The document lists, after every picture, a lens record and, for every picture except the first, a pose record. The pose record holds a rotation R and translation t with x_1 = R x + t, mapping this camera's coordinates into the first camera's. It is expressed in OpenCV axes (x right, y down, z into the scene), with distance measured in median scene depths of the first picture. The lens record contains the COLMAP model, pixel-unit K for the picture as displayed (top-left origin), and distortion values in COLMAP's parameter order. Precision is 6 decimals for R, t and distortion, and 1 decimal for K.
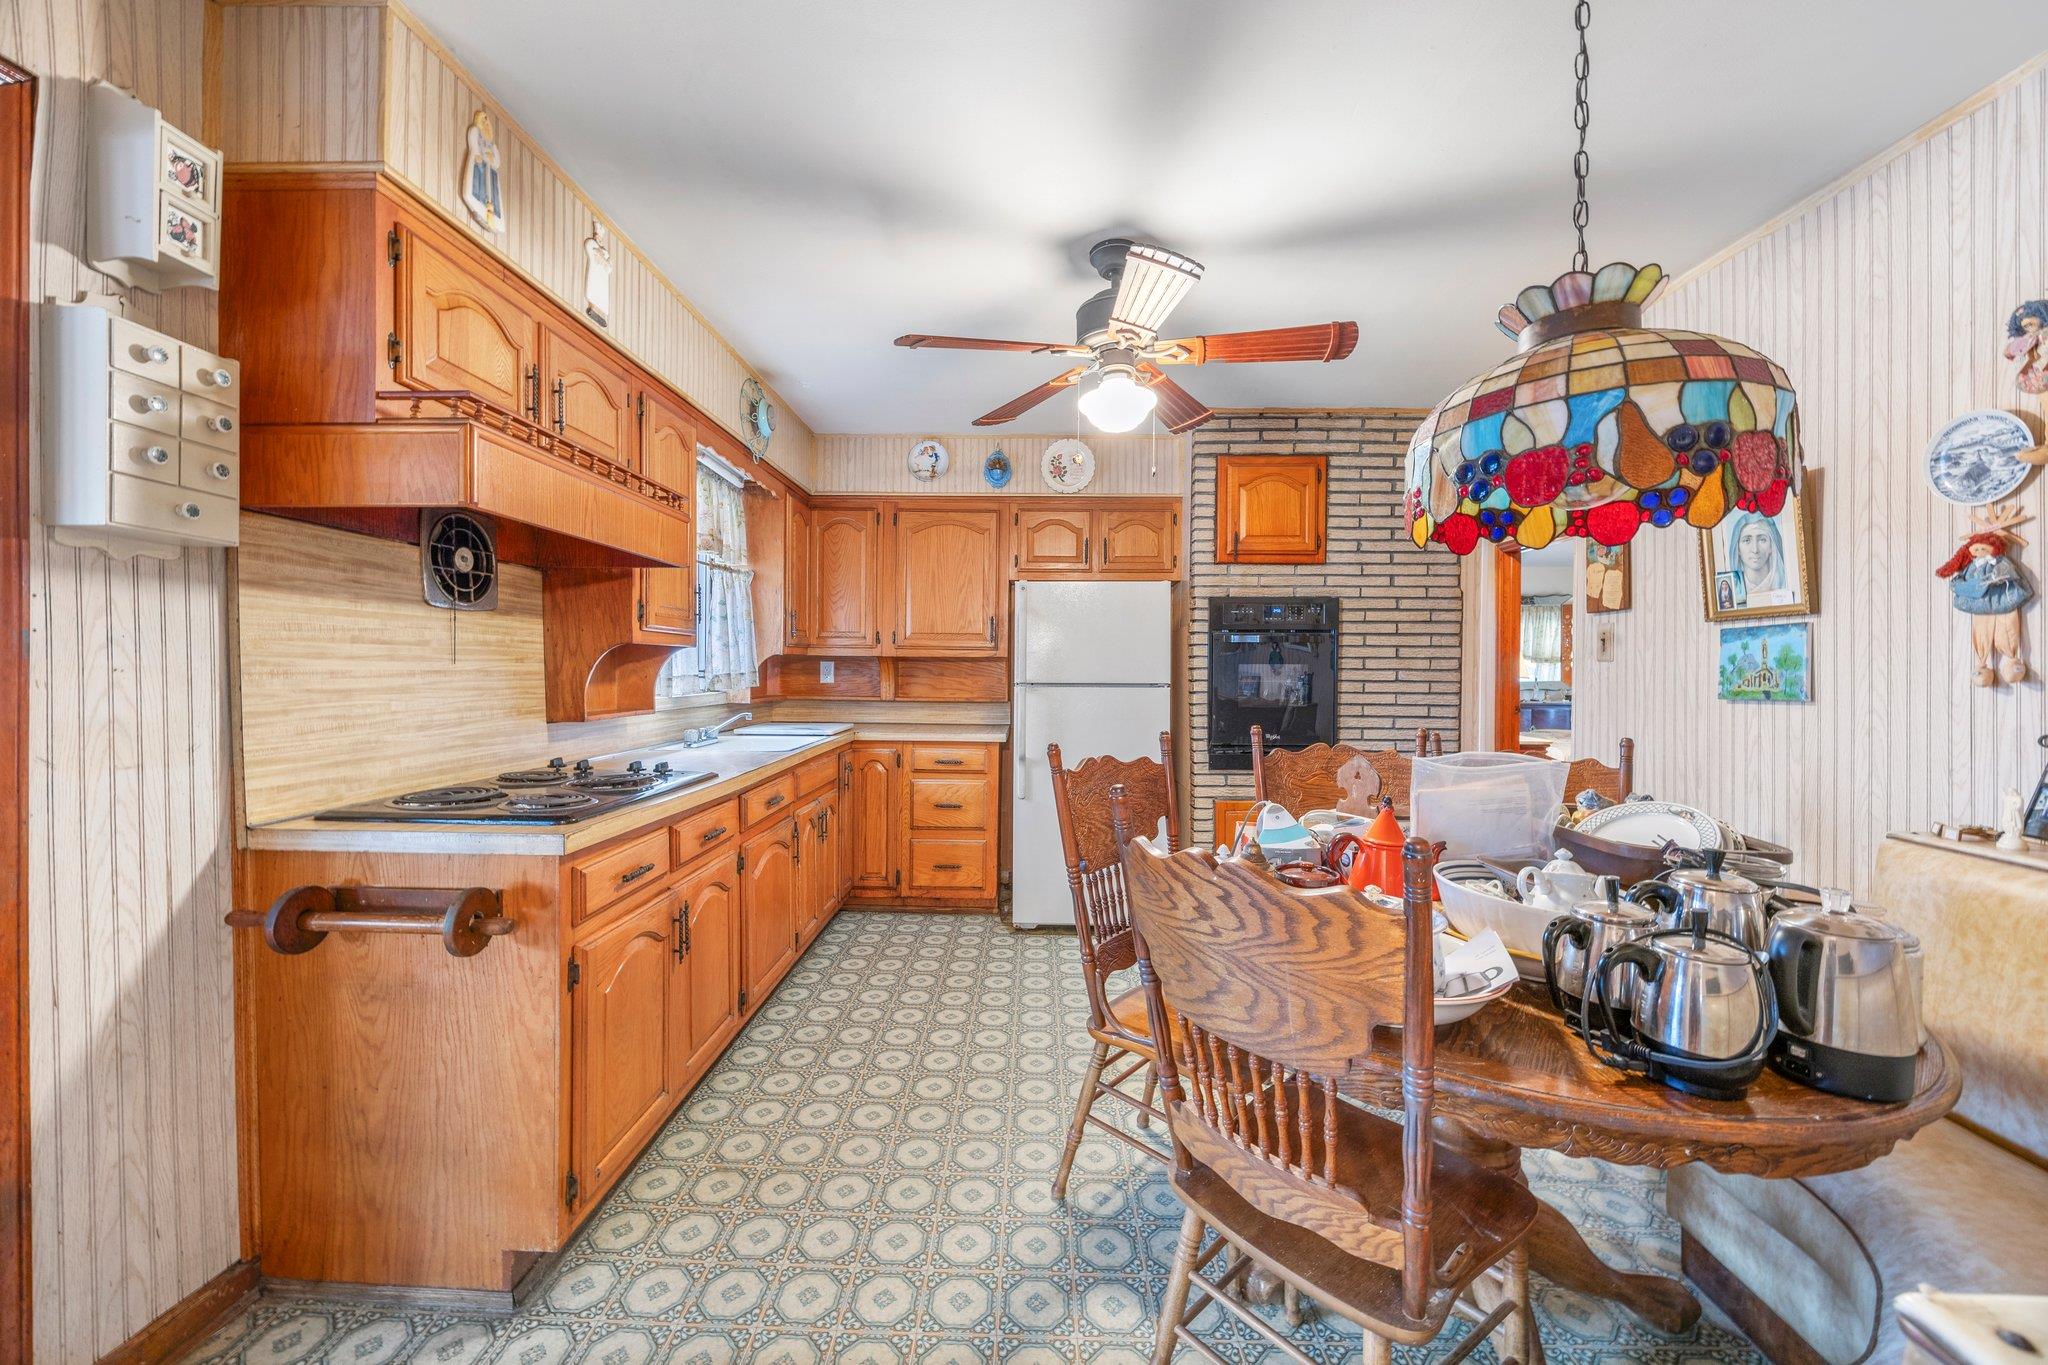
lens RADIAL K [[781.8, 0, 1022.2], [0, 781.8, 673.4], [0, 0, 1]] dist [-0.006890, 0.000011]
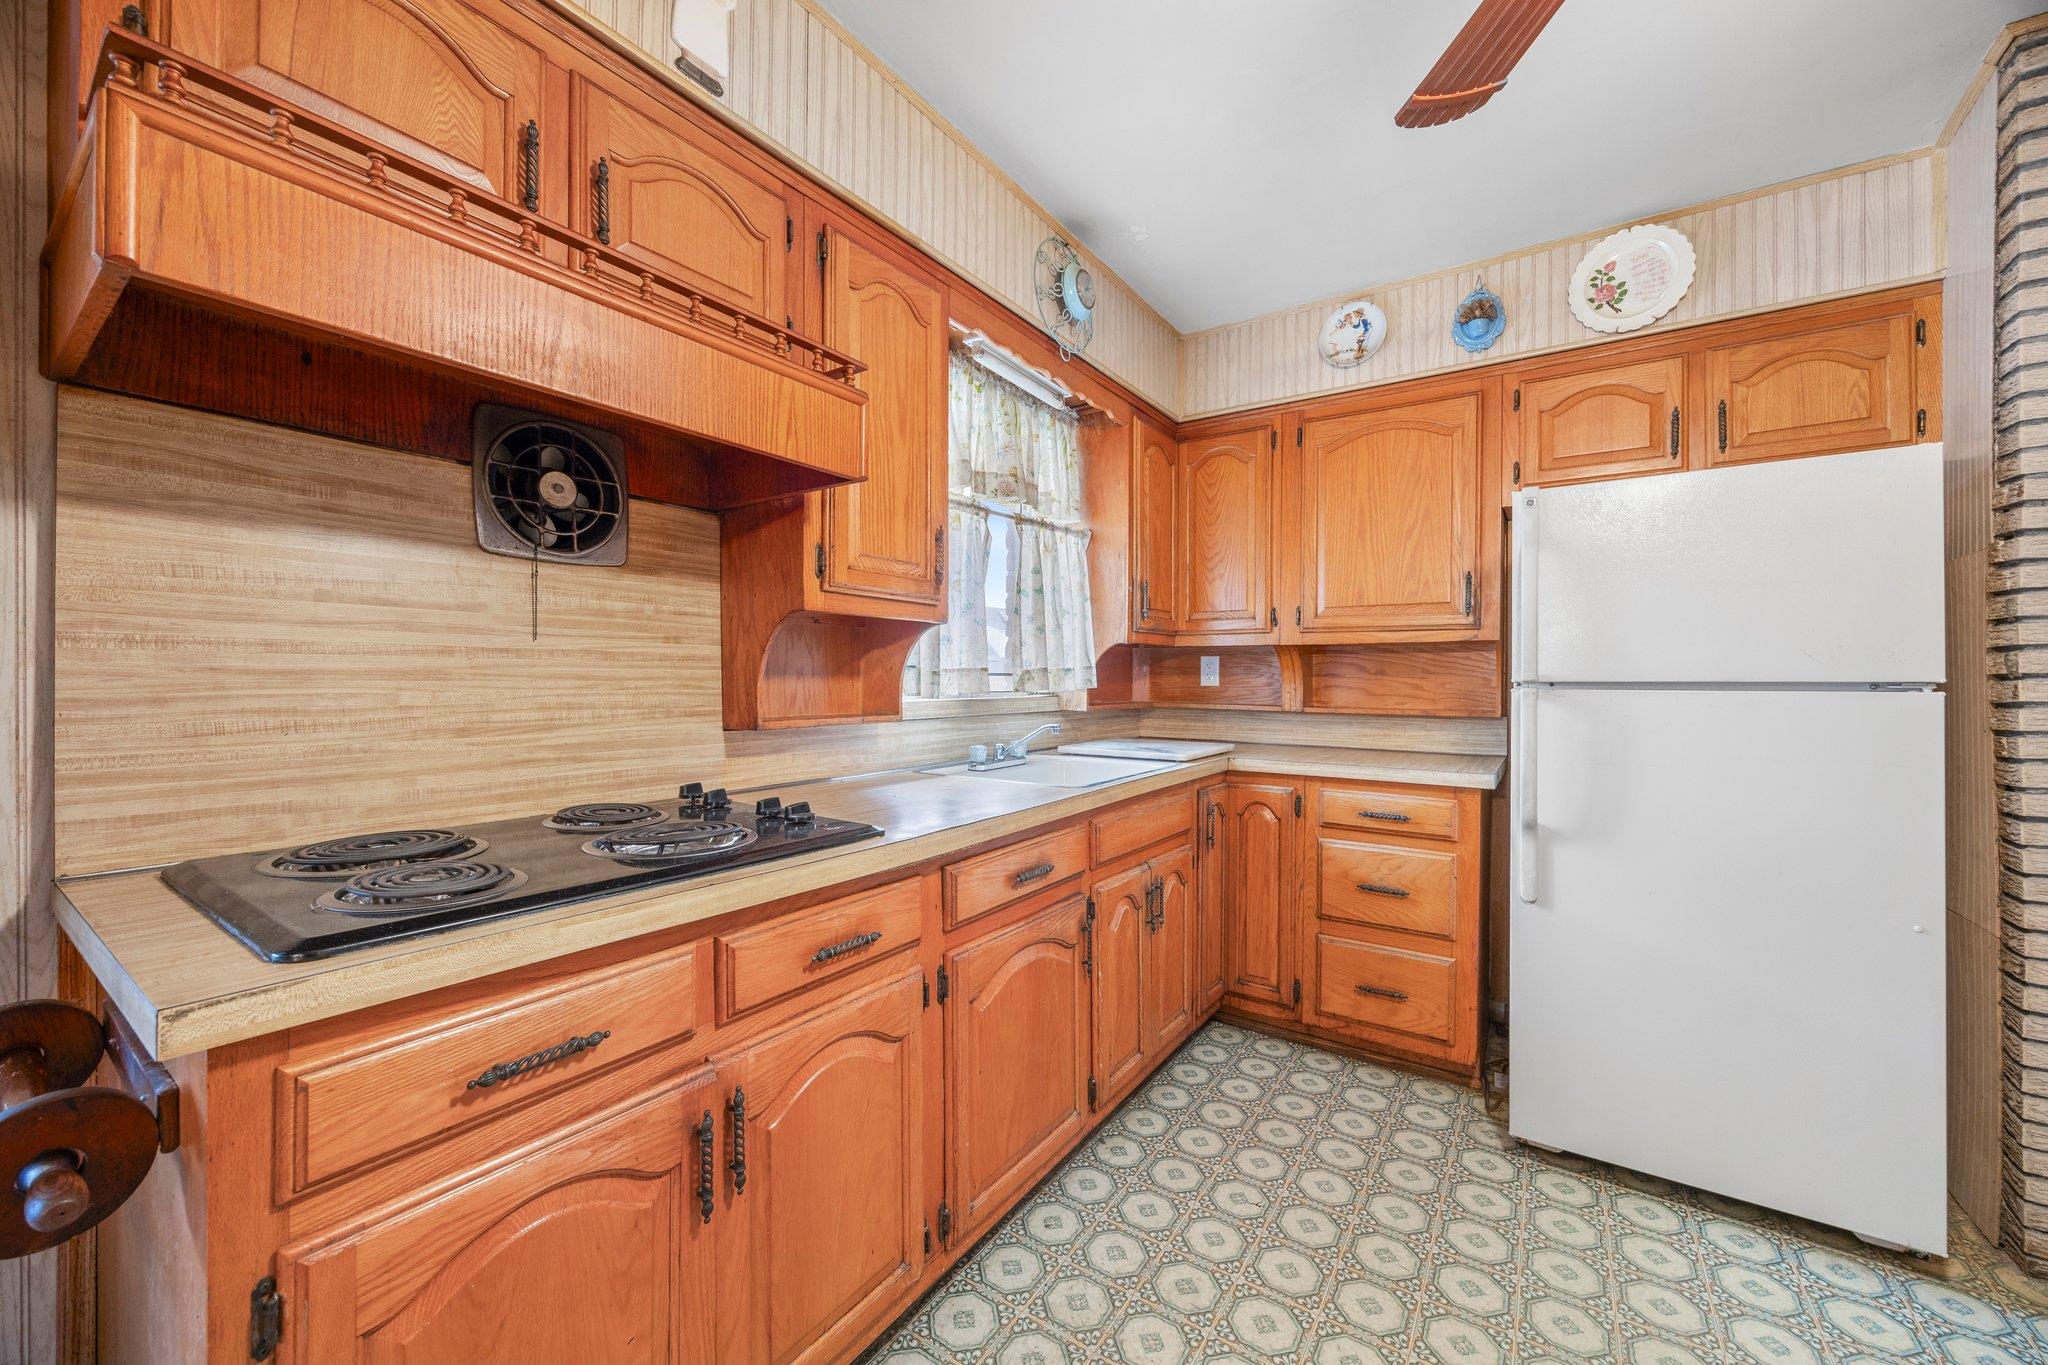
lens RADIAL K [[781.8, 0, 1017.3], [0, 781.8, 678.3], [0, 0, 1]] dist [-0.006890, 0.000011]
pose [[0.834469, -0.003383, -0.551044, 0.001190], [-0.001896, 0.999958, -0.009011, 0.015510], [0.551051, 0.008564, 0.834428, 0.377557]]
